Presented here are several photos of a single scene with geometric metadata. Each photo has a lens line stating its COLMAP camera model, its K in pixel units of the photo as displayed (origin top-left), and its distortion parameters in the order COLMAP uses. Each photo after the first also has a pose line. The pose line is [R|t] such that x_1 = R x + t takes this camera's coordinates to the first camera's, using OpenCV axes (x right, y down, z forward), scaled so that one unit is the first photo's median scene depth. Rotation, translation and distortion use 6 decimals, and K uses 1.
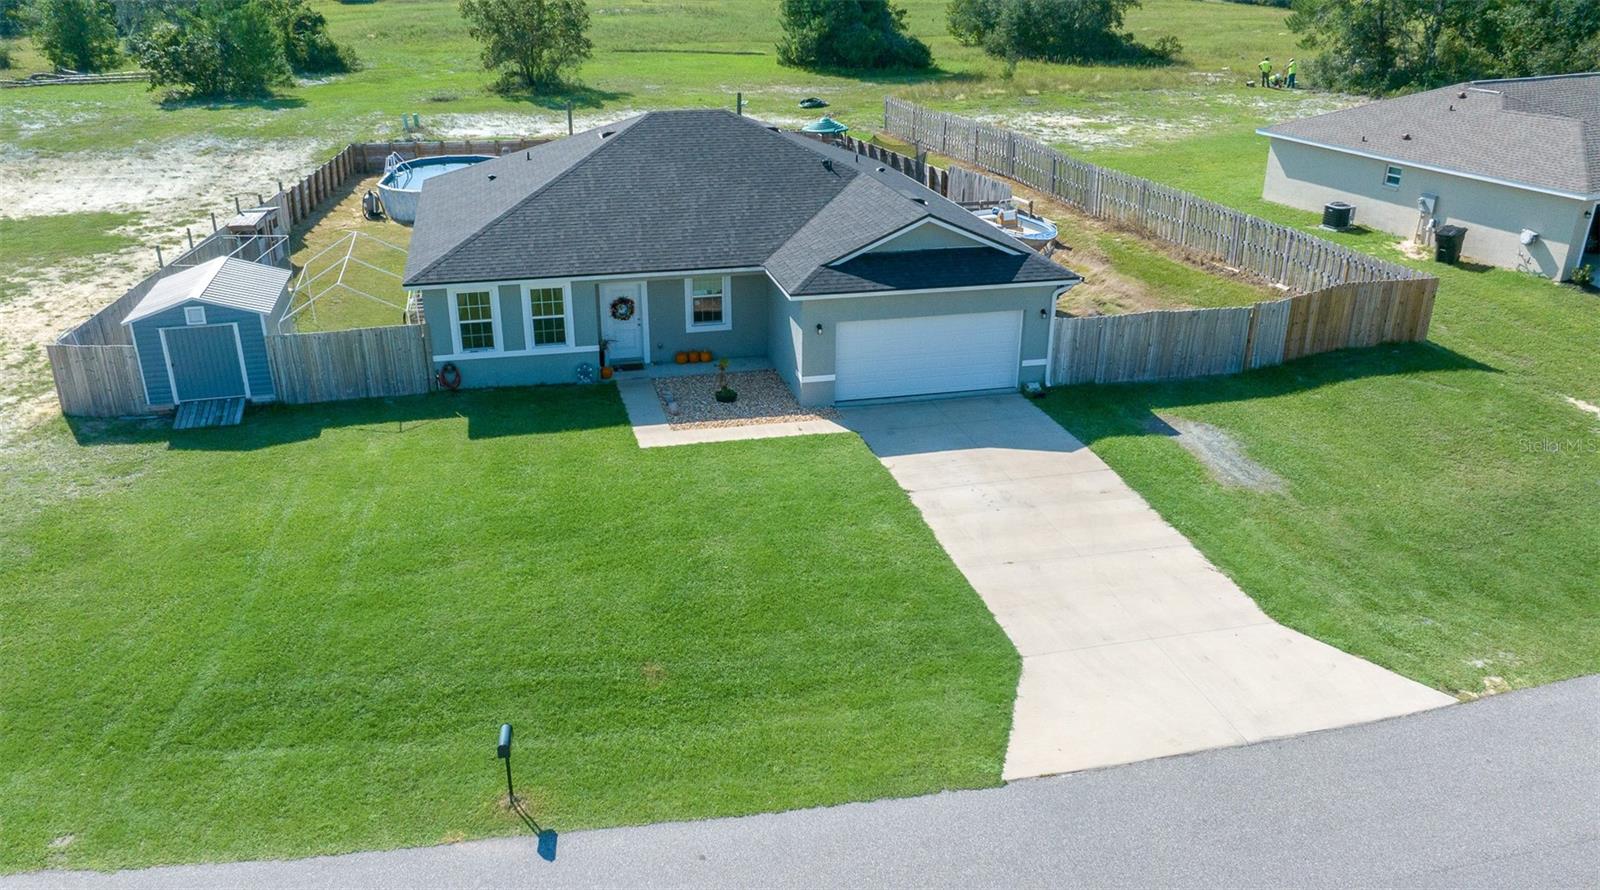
lens RADIAL K [[1245.5, 0, 770.1], [0, 1245.5, 494.3], [0, 0, 1]] dist [-0.017810, -0.006816]
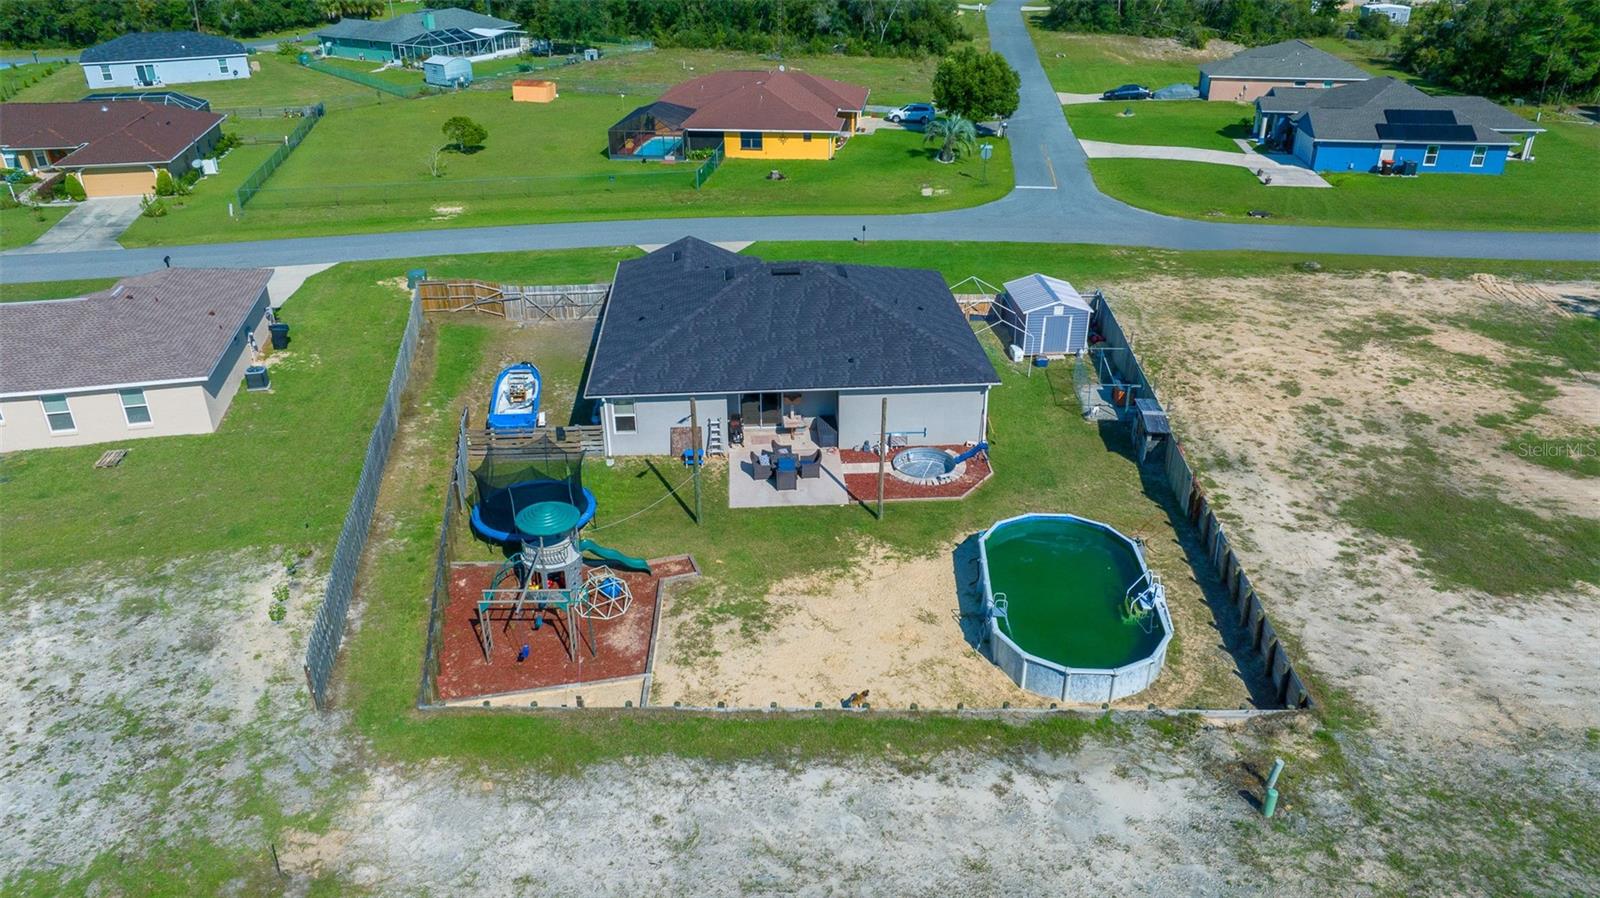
lens RADIAL K [[1123.2, 0, 810.4], [0, 1123.2, 451.6], [0, 0, 1]] dist [-0.029536, 0.023598]
pose [[-0.990230, -0.058199, 0.126718, -0.329514], [0.063327, 0.621933, 0.780505, -1.434252], [-0.124235, 0.780905, -0.612171, 2.367462]]
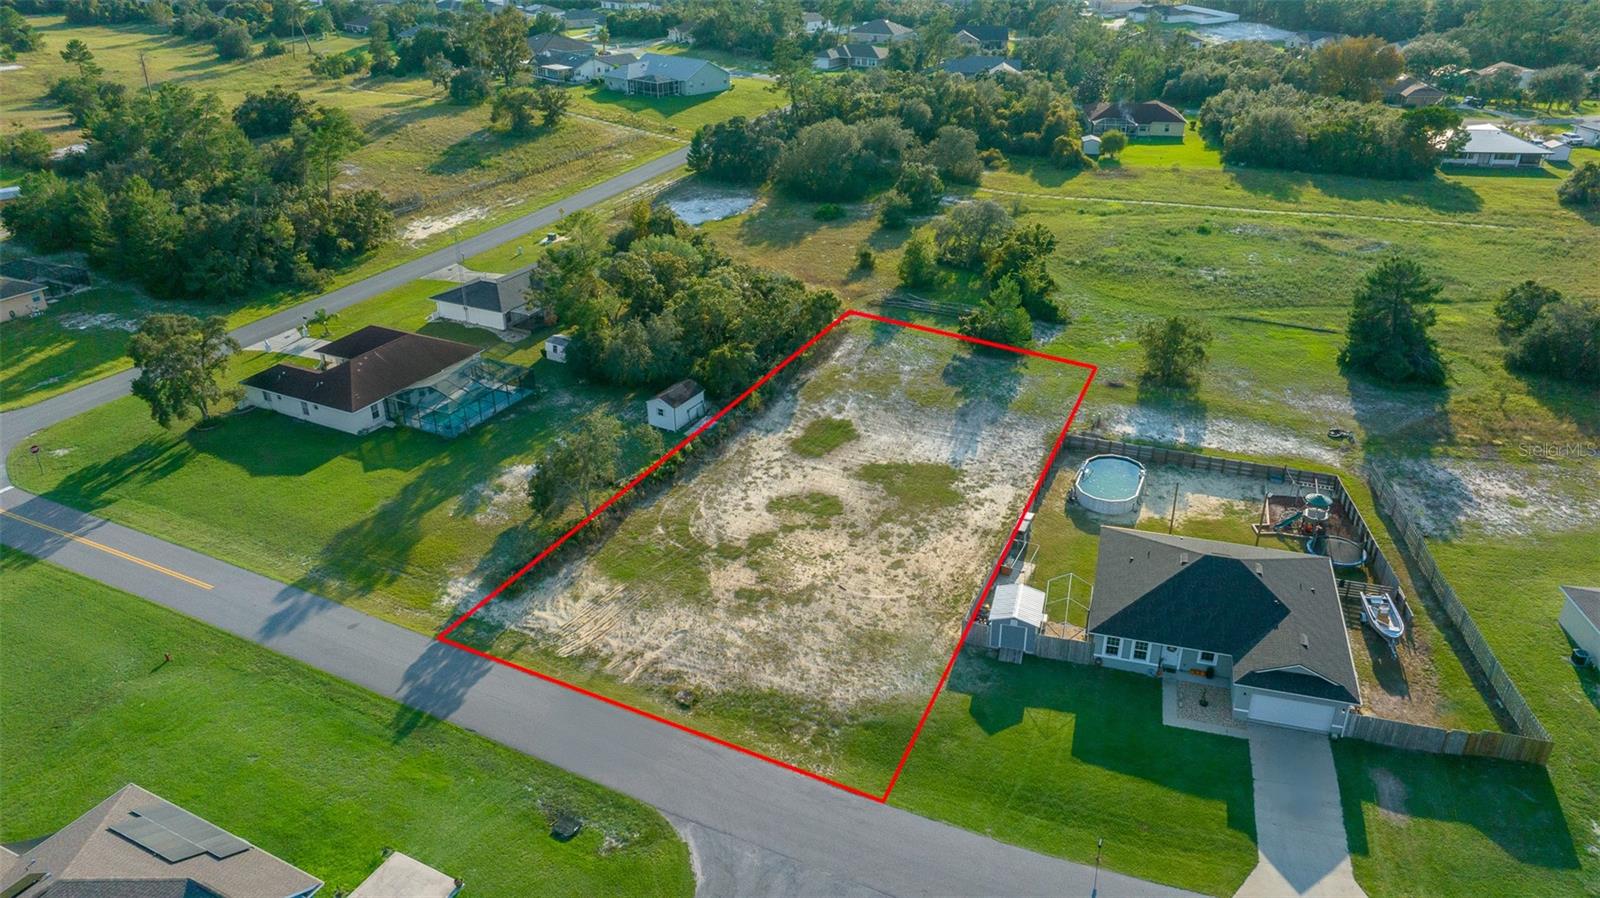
lens RADIAL K [[1123.2, 0, 812.0], [0, 1123.2, 446.9], [0, 0, 1]] dist [-0.029536, 0.023598]
pose [[0.880752, 0.214006, -0.422465, 0.116183], [-0.196940, 0.976791, 0.084228, -0.634683], [0.430686, 0.009016, 0.902457, -1.438057]]
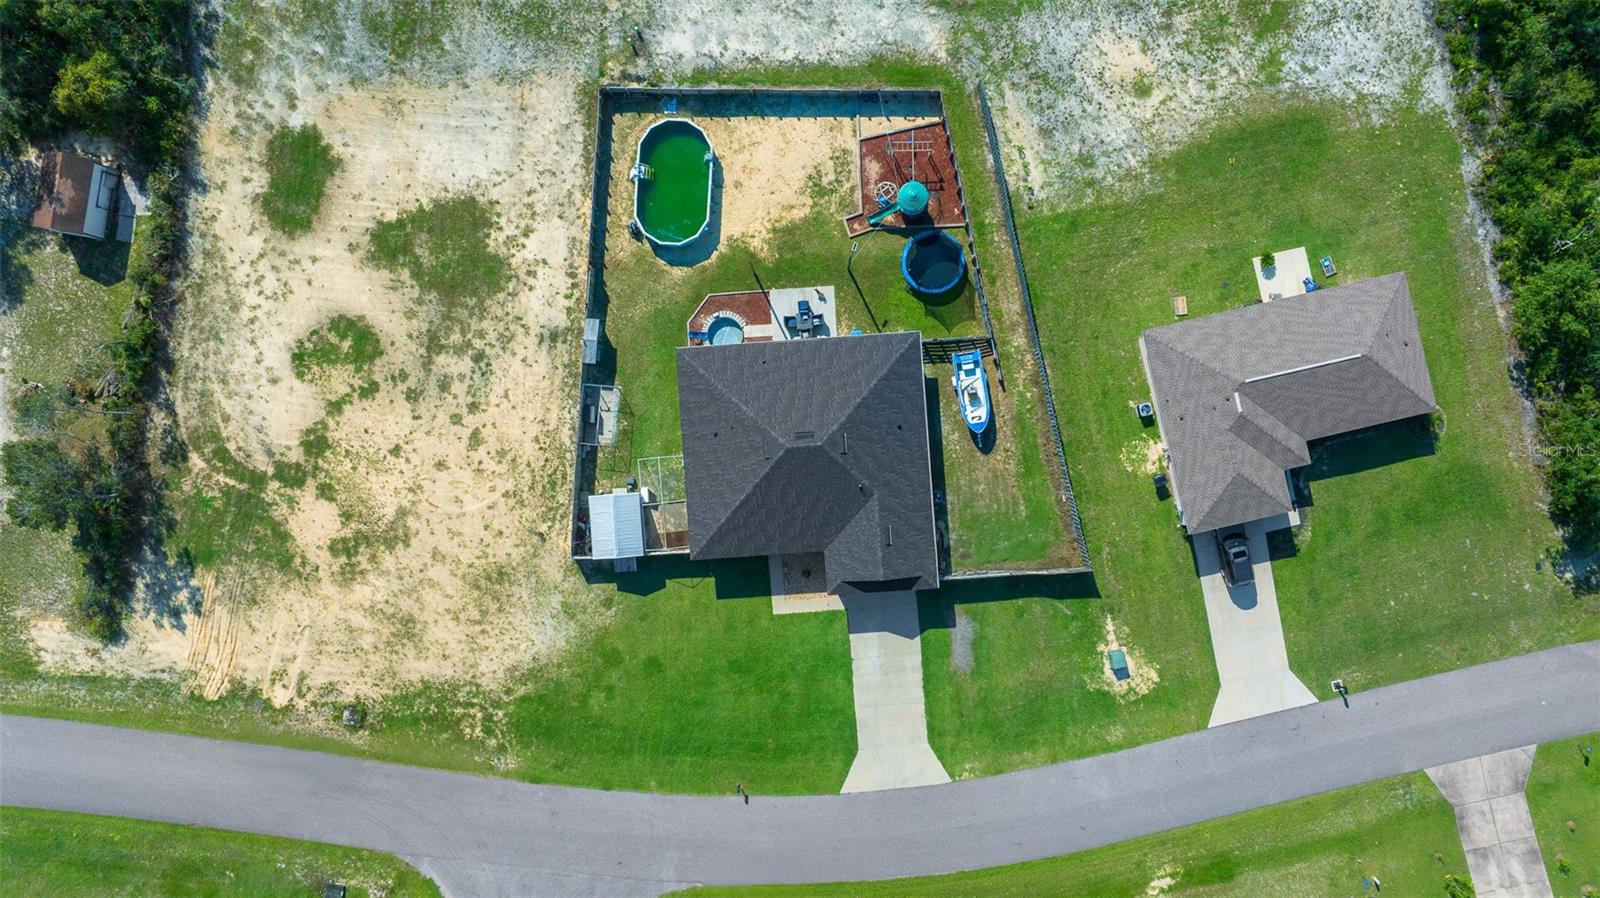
lens RADIAL K [[1123.2, 0, 803.5], [0, 1123.2, 448.3], [0, 0, 1]] dist [-0.029536, 0.023598]
pose [[0.989972, 0.141175, -0.005071, -0.069449], [-0.055639, 0.422656, 0.904581, -2.474217], [0.129847, -0.895227, 0.426272, 0.190093]]
